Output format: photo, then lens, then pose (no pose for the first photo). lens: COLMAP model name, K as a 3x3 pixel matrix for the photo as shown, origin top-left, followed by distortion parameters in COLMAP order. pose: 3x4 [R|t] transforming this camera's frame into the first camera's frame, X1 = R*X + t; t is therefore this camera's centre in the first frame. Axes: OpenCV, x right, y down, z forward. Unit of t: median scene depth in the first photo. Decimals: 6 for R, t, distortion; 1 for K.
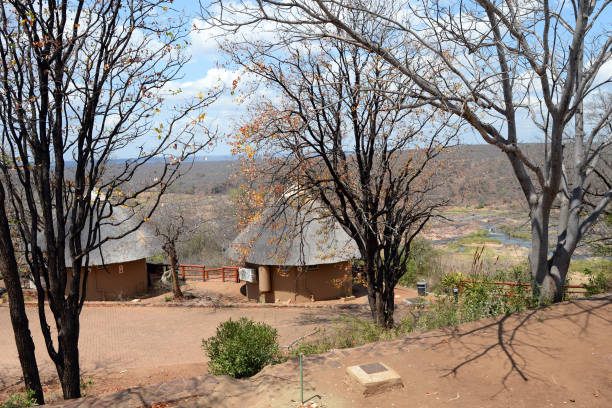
lens RADIAL K [[514.7, 0, 319.8], [0, 514.7, 203.4], [0, 0, 1]] dist [-0.133303, 0.163427]
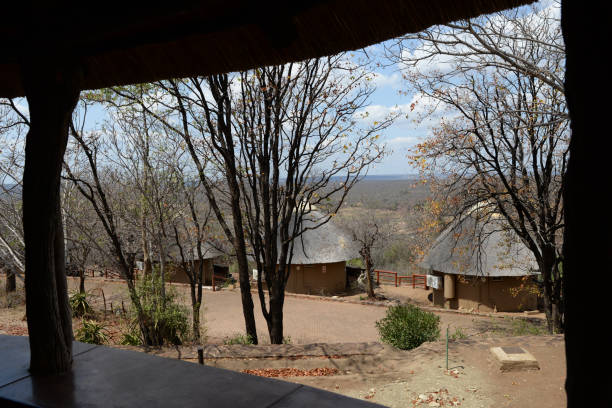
lens RADIAL K [[514.7, 0, 319.8], [0, 514.7, 203.4], [0, 0, 1]] dist [-0.133303, 0.163427]
pose [[0.919762, 0.023120, -0.391796, 0.075719], [-0.038359, 0.998780, -0.031113, 0.023341], [0.390598, 0.043646, 0.919526, -0.125820]]
